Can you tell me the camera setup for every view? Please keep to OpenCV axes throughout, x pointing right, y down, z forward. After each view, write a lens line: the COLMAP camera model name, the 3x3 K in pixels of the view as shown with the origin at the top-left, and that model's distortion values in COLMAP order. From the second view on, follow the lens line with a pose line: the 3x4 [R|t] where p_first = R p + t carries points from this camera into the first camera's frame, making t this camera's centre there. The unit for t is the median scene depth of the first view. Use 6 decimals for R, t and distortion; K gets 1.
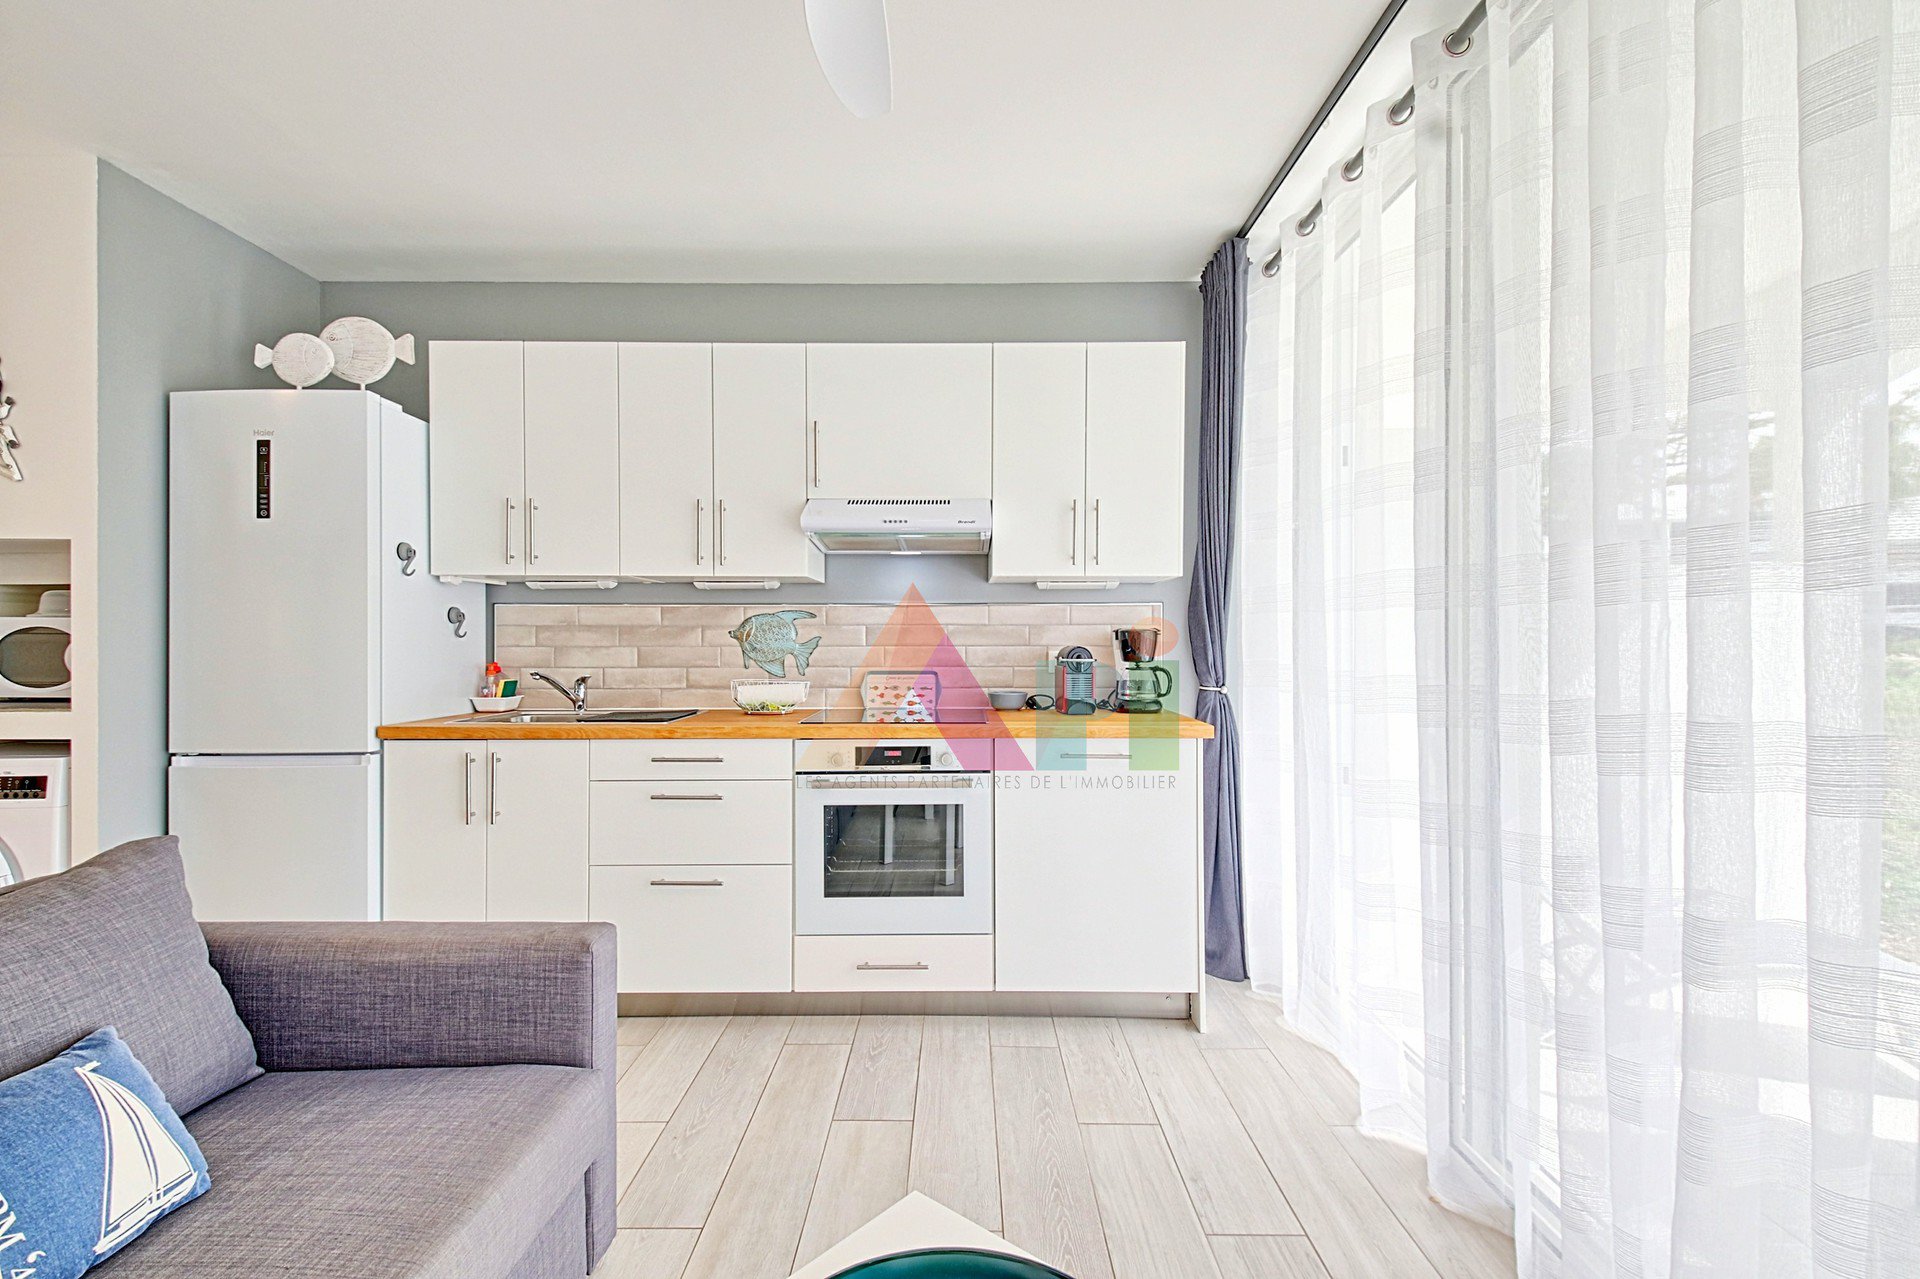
lens RADIAL K [[875.6, 0, 960.0], [0, 875.6, 639.5], [0, 0, 1]] dist [0.051944, -0.027060]
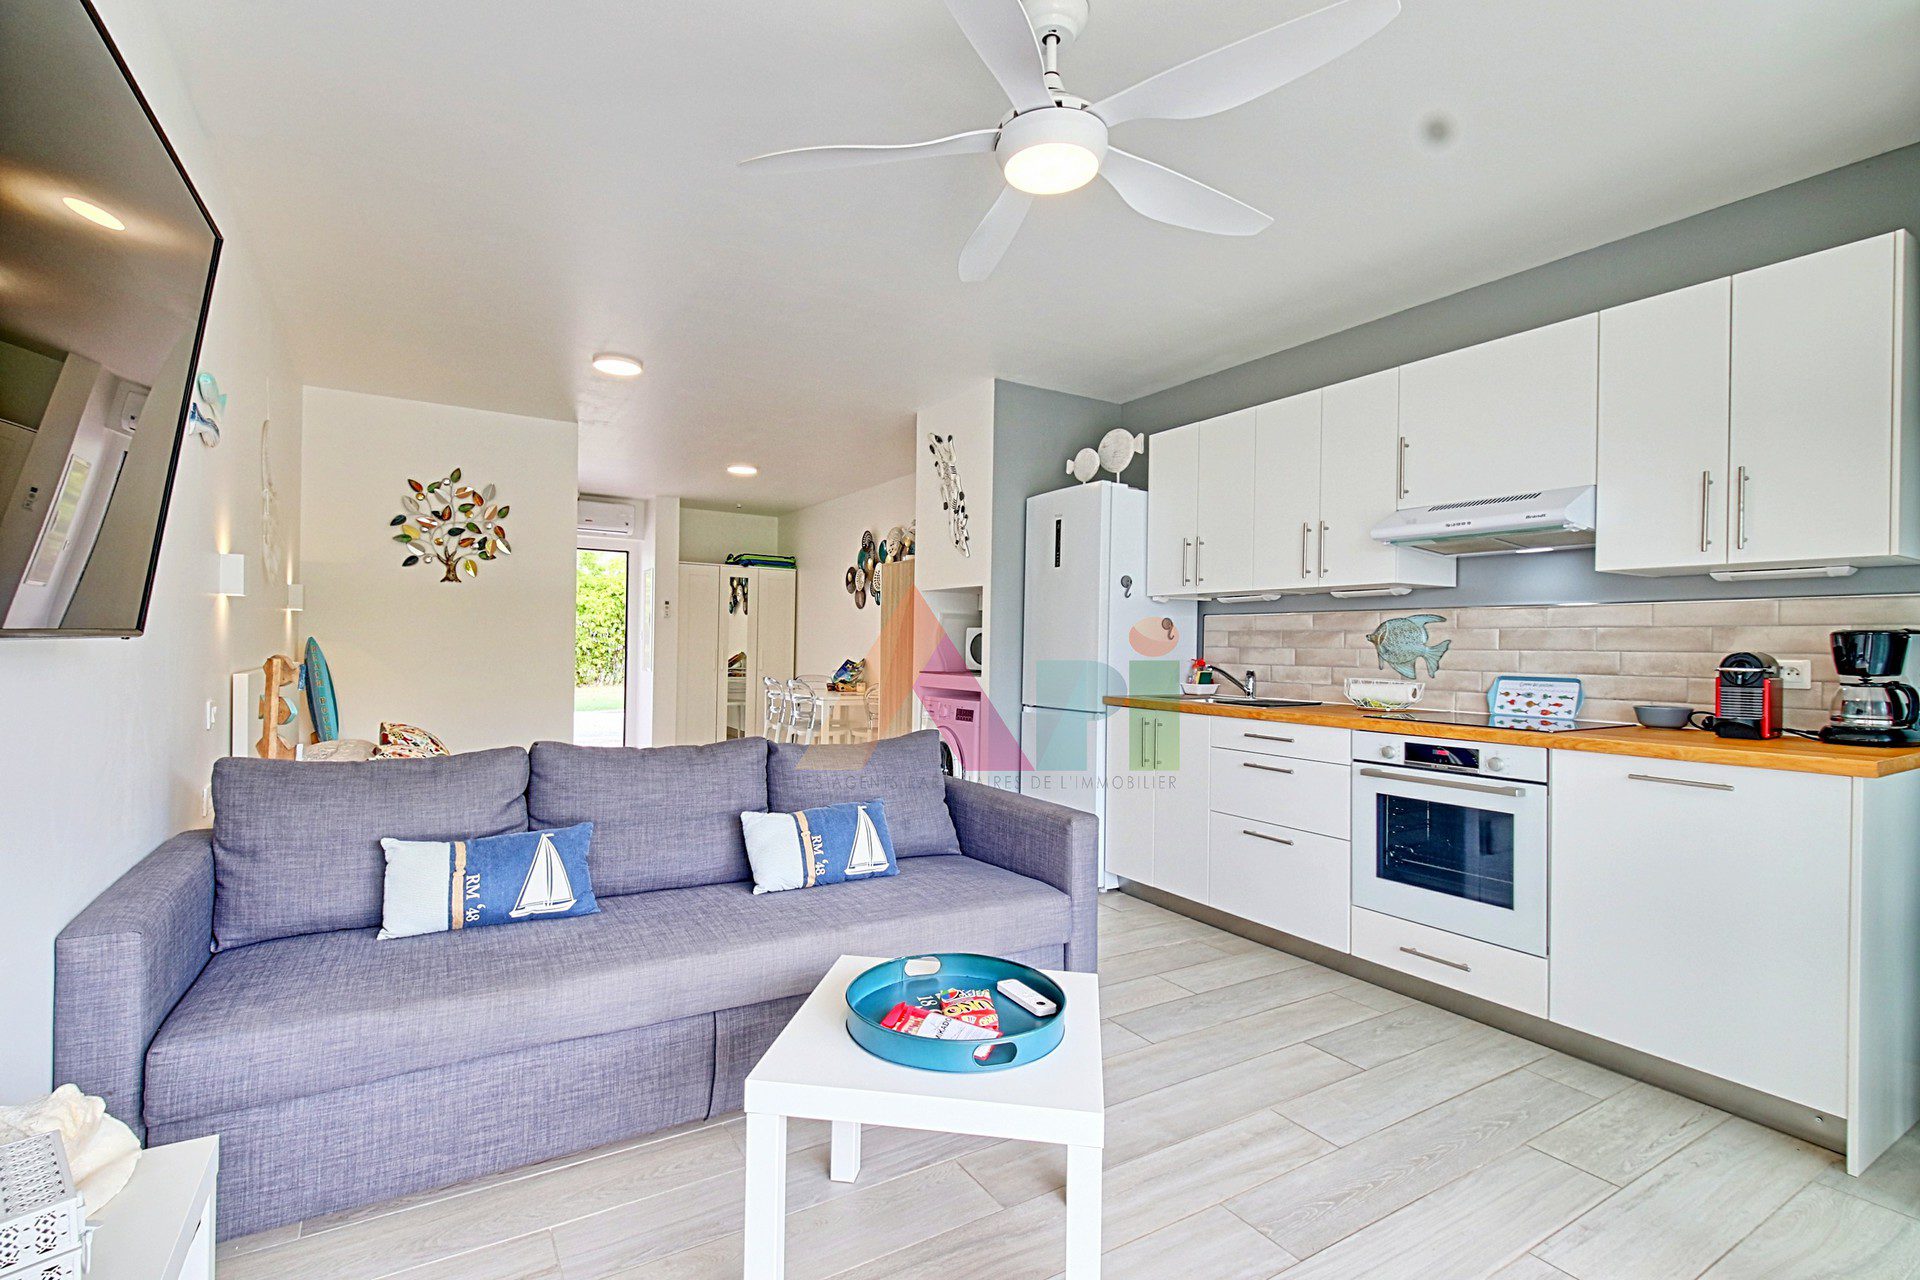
lens RADIAL K [[875.6, 0, 960.0], [0, 875.6, 640.0], [0, 0, 1]] dist [0.051944, -0.027060]
pose [[0.540105, 0.002510, -0.841594, 0.447535], [-0.012551, 0.999908, -0.005073, 0.010085], [0.841504, 0.013303, 0.540087, -0.029981]]
